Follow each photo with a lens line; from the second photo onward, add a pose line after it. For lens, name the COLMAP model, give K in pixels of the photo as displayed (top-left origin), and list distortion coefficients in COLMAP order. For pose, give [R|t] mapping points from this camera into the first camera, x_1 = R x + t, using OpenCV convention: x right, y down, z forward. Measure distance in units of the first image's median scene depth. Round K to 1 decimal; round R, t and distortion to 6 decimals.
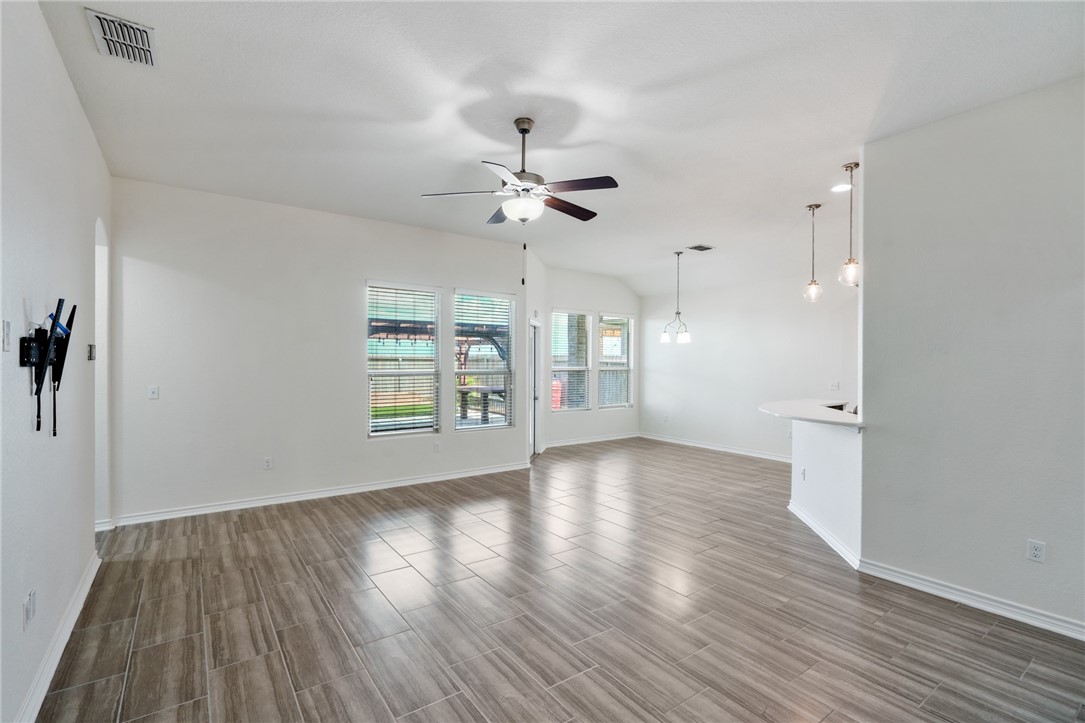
lens RADIAL K [[497.4, 0, 542.5], [0, 497.4, 361.5], [0, 0, 1]] dist [-0.026184, 0.000113]
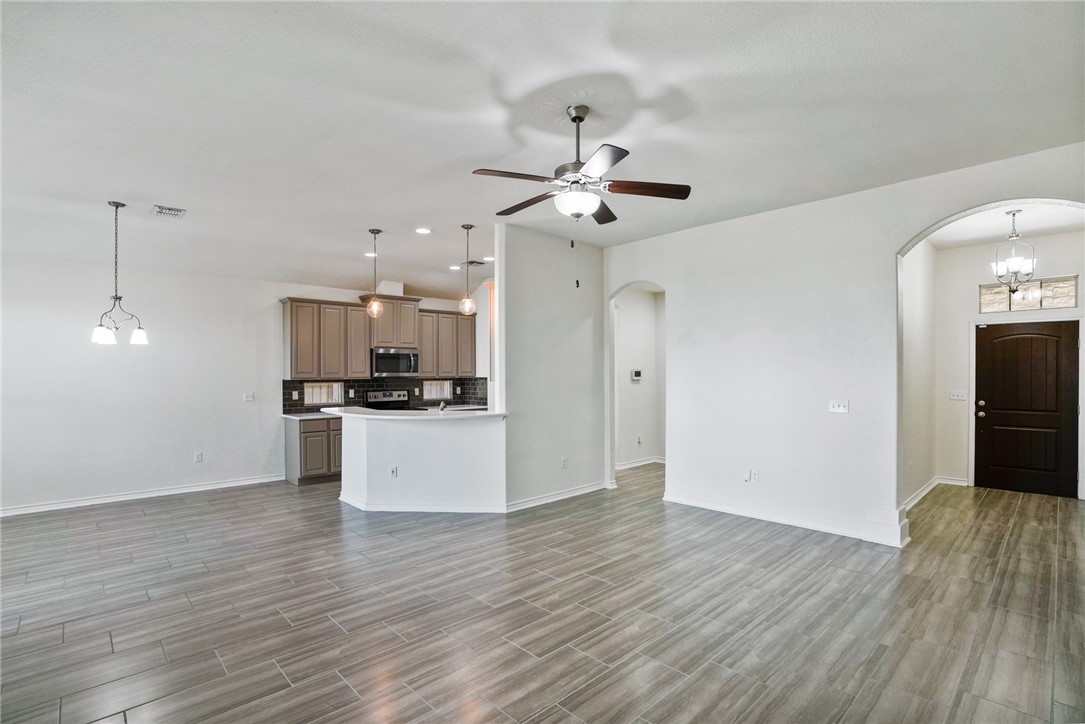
lens RADIAL K [[511.4, 0, 543.7], [0, 511.4, 372.8], [0, 0, 1]] dist [-0.046657, 0.000570]
pose [[-0.136147, -0.008827, 0.990649, -0.947191], [0.006871, 0.999928, 0.009854, -0.007204], [-0.990665, 0.008149, -0.136076, 1.180614]]
